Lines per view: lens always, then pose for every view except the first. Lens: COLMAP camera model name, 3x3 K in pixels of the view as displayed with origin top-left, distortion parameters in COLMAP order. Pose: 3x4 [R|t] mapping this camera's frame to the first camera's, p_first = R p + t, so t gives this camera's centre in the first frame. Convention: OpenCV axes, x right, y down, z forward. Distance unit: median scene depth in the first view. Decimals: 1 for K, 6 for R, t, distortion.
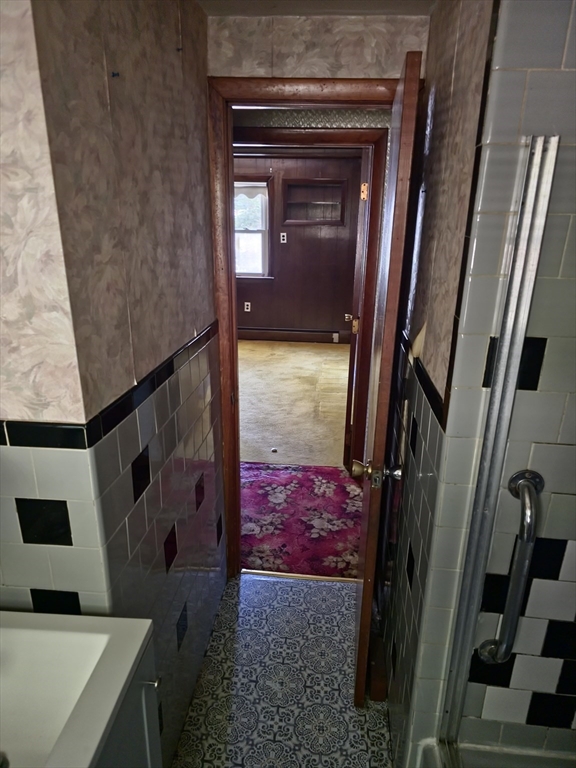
lens RADIAL K [[513.5, 0, 287.7], [0, 513.5, 387.6], [0, 0, 1]] dist [0.065891, -0.052422]
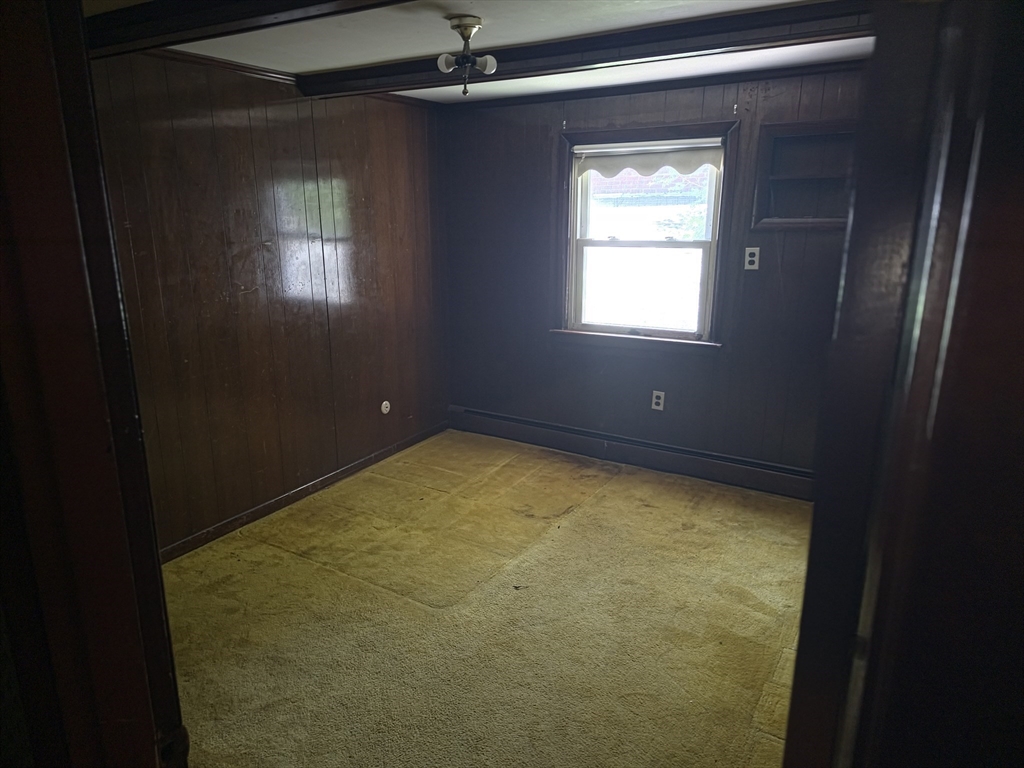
lens RADIAL K [[684.7, 0, 507.3], [0, 684.7, 377.4], [0, 0, 1]] dist [0.065891, -0.052422]
pose [[0.901037, 0.096667, -0.422834, 0.064697], [-0.138112, 0.988050, -0.068424, -0.126580], [0.411167, 0.120051, 0.903620, 0.414281]]
